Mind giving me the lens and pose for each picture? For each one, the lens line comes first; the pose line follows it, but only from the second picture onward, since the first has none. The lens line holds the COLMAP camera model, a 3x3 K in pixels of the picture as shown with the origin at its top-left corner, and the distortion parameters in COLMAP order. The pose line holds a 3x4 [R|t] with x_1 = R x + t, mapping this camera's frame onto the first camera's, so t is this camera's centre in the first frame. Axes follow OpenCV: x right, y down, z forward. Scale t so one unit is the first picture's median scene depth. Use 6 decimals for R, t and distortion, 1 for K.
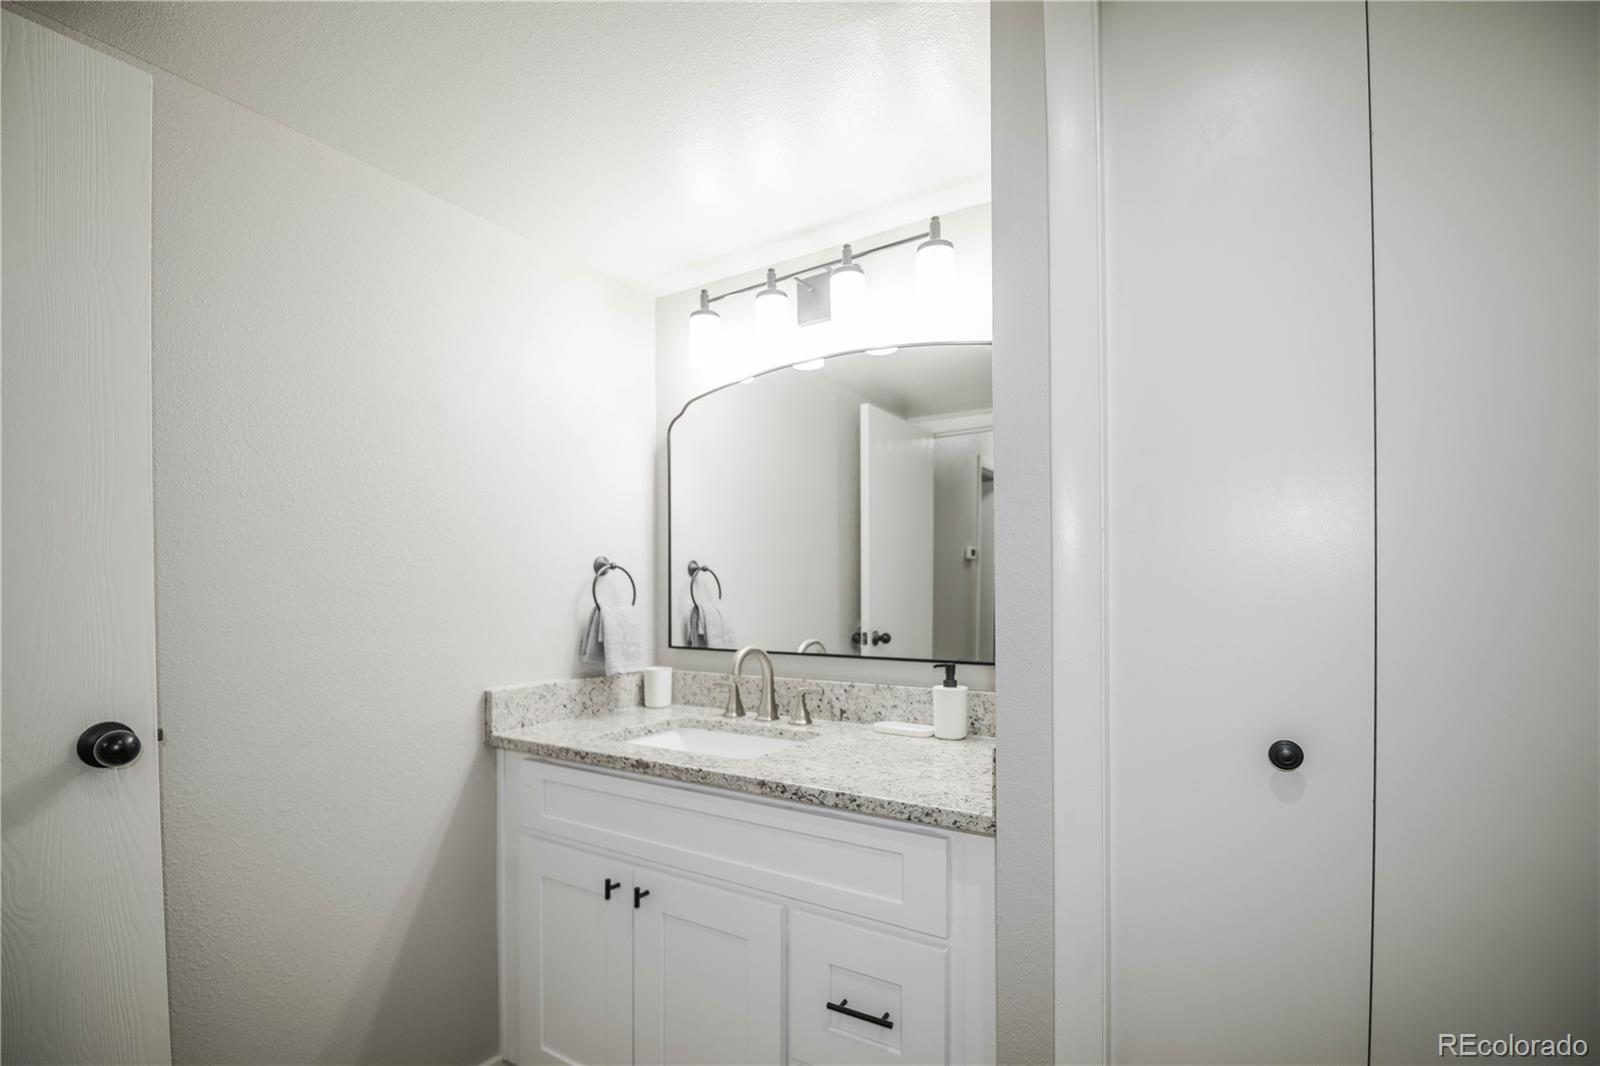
lens RADIAL K [[734.0, 0, 785.9], [0, 734.0, 582.3], [0, 0, 1]] dist [-0.002272, -0.011131]
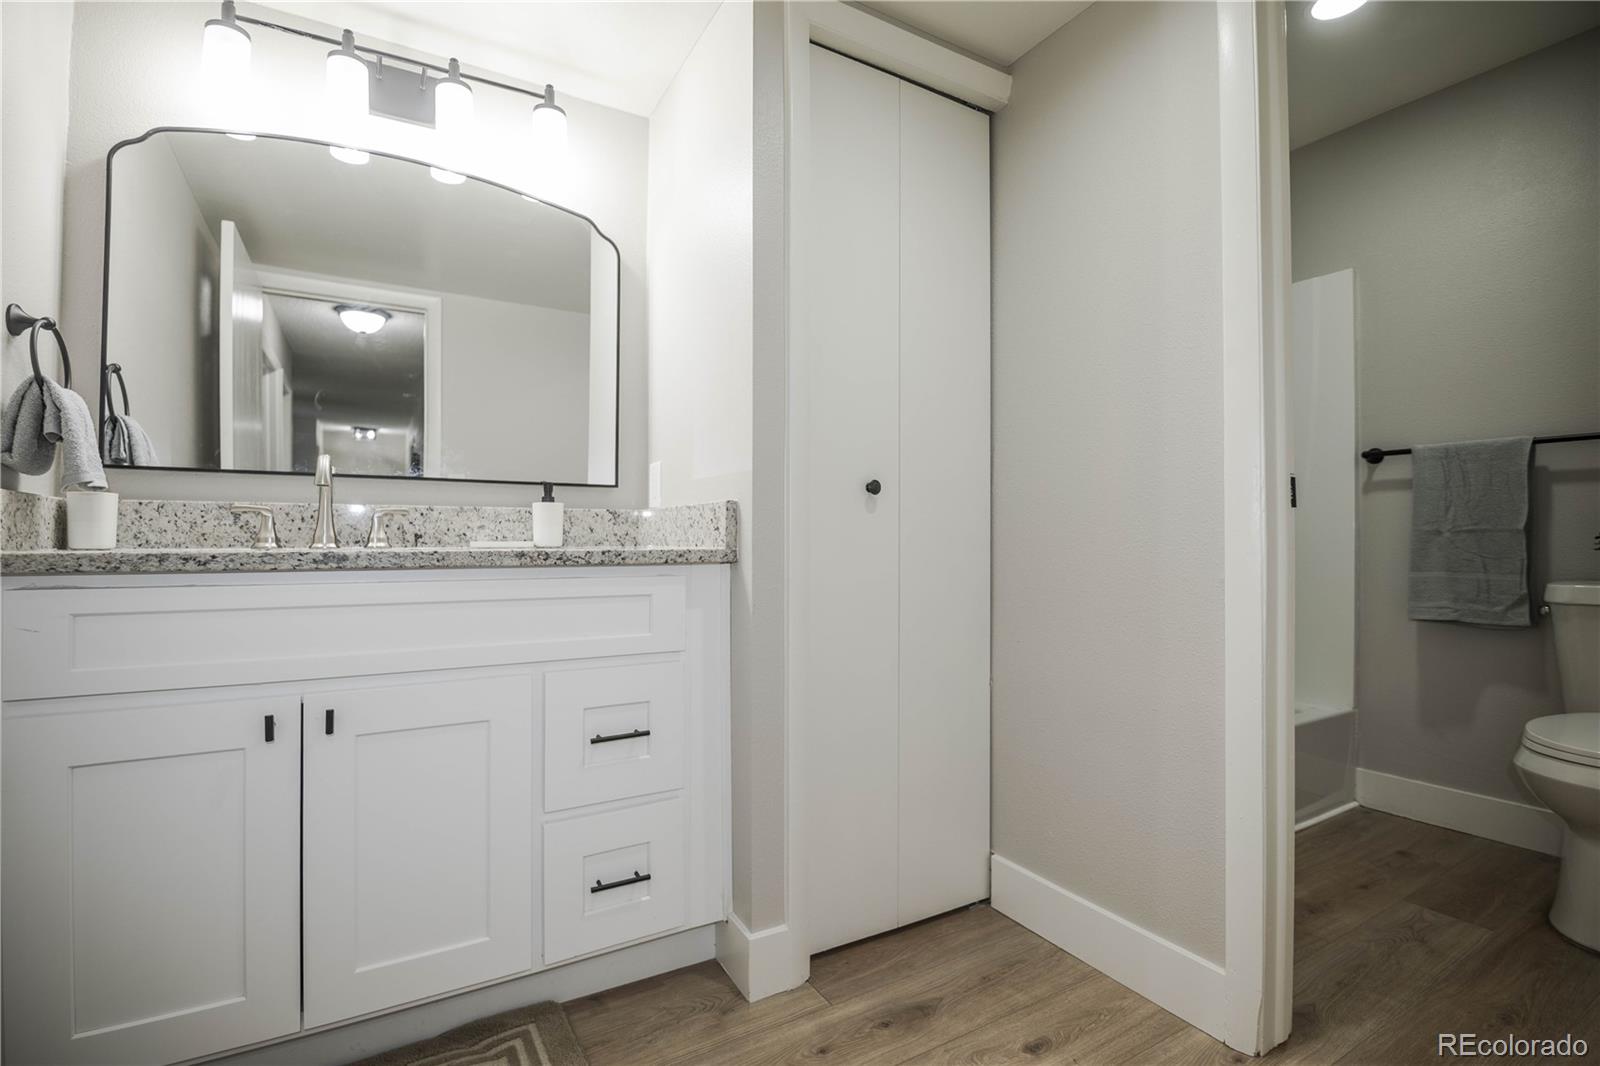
lens RADIAL K [[748.3, 0, 765.8], [0, 748.3, 534.0], [0, 0, 1]] dist [0.000446, -0.013722]
pose [[0.455695, 0.023692, 0.889821, -0.617153], [-0.008352, 0.999716, -0.022341, 0.203979], [-0.890097, 0.002749, 0.455763, 0.170691]]
